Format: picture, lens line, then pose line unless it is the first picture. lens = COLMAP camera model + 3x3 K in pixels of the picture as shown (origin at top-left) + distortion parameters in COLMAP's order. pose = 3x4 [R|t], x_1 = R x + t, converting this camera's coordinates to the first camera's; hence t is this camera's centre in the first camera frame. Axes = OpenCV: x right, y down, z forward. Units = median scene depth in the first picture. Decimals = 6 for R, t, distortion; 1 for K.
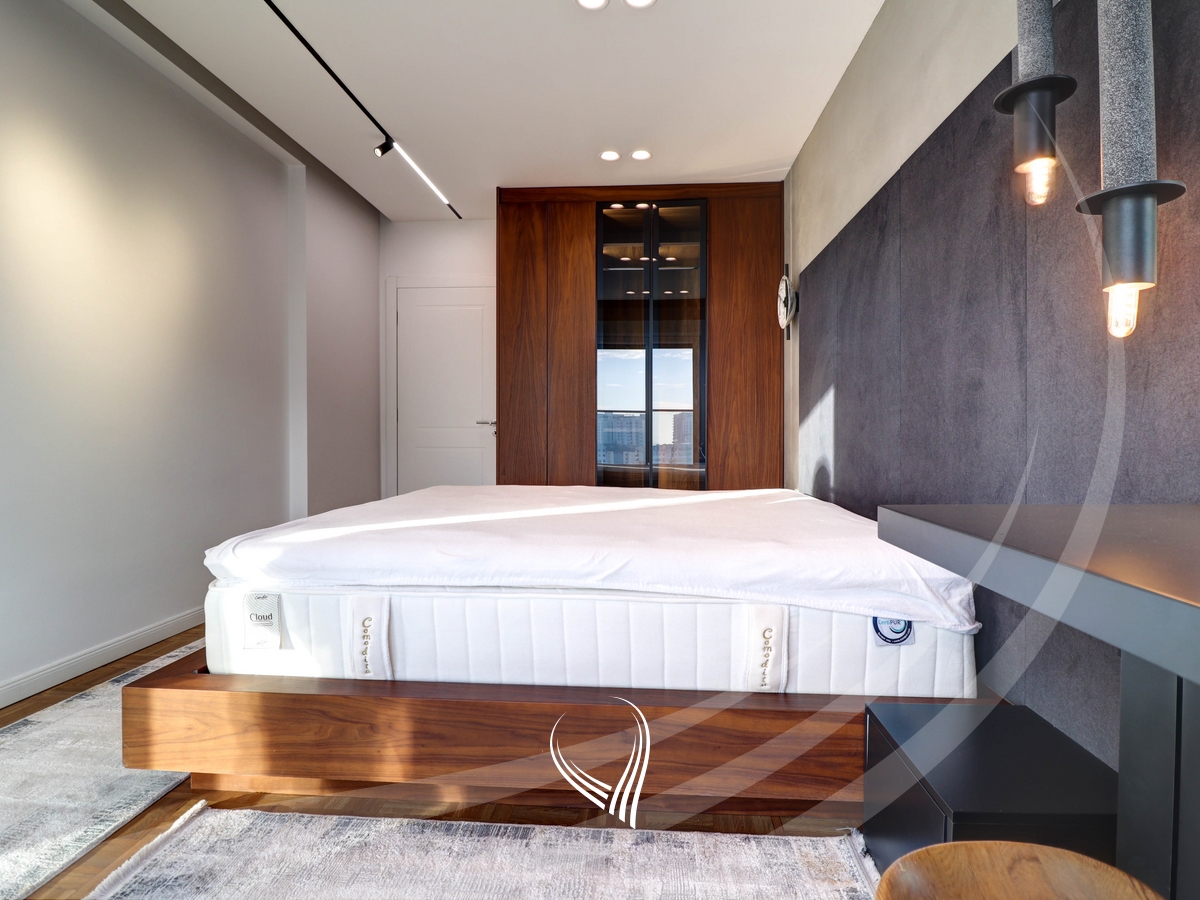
lens RADIAL K [[628.4, 0, 605.0], [0, 628.4, 444.0], [0, 0, 1]] dist [-0.005813, -0.007184]
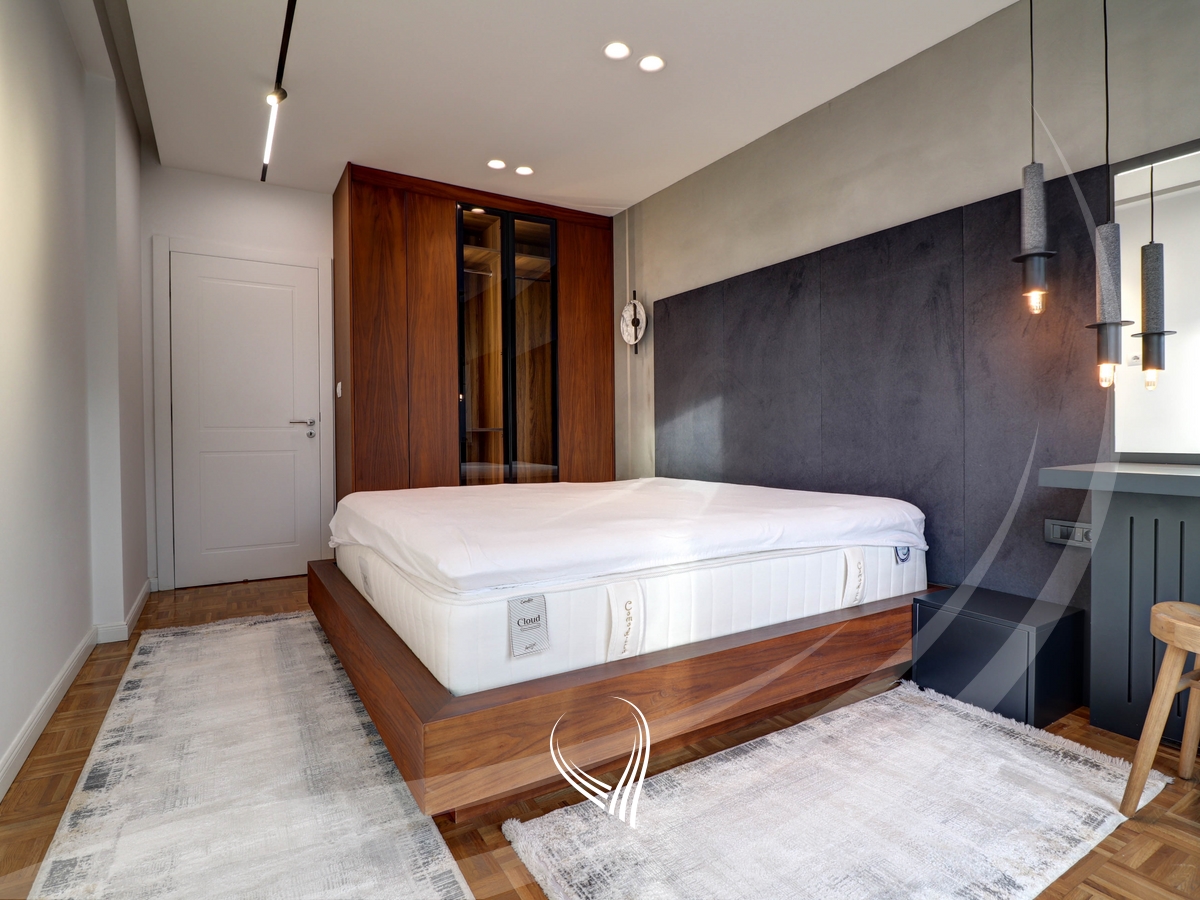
lens RADIAL K [[628.4, 0, 606.2], [0, 628.4, 445.8], [0, 0, 1]] dist [-0.005813, -0.007184]
pose [[0.813712, -0.018888, 0.580961, -0.419797], [0.016097, 0.999821, 0.009960, -0.003009], [-0.581045, 0.001247, 0.813871, 0.051000]]
